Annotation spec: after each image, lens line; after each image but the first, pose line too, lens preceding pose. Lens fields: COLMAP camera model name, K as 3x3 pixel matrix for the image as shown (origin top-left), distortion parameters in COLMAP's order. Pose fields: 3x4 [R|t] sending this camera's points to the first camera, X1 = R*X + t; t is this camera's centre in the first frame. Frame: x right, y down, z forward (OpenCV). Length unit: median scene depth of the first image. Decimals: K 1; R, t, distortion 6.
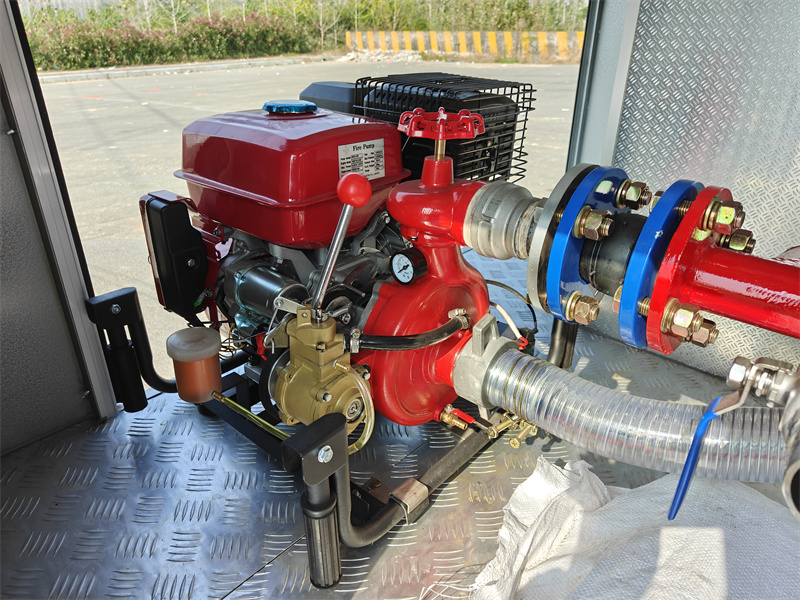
lens RADIAL K [[559.4, 0, 399.8], [0, 559.4, 299.5], [0, 0, 1]] dist [0.016509, -0.012008]
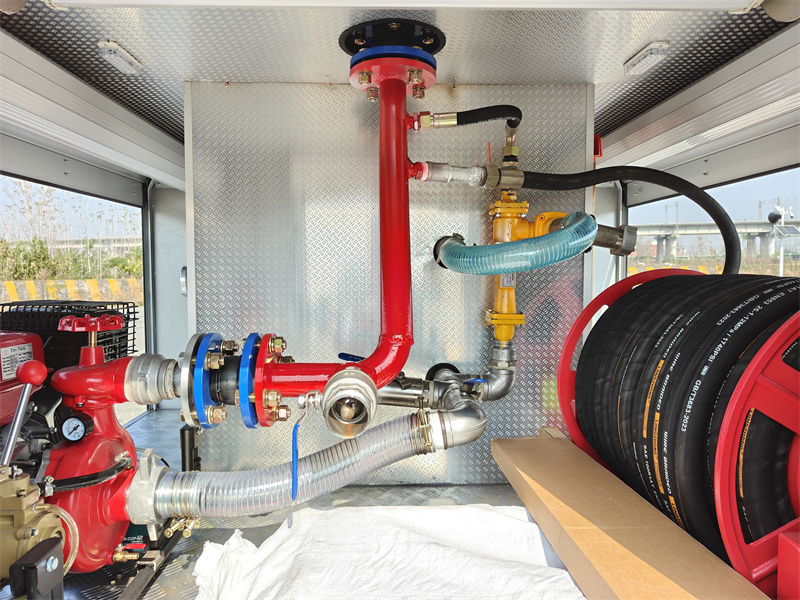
lens RADIAL K [[559.4, 0, 391.9], [0, 559.4, 298.0], [0, 0, 1]] dist [0.016509, -0.012008]
pose [[0.729754, -0.047576, 0.682052, -0.311361], [0.315289, 0.908591, -0.273962, 0.242585], [-0.606672, 0.414969, 0.678048, -0.438435]]
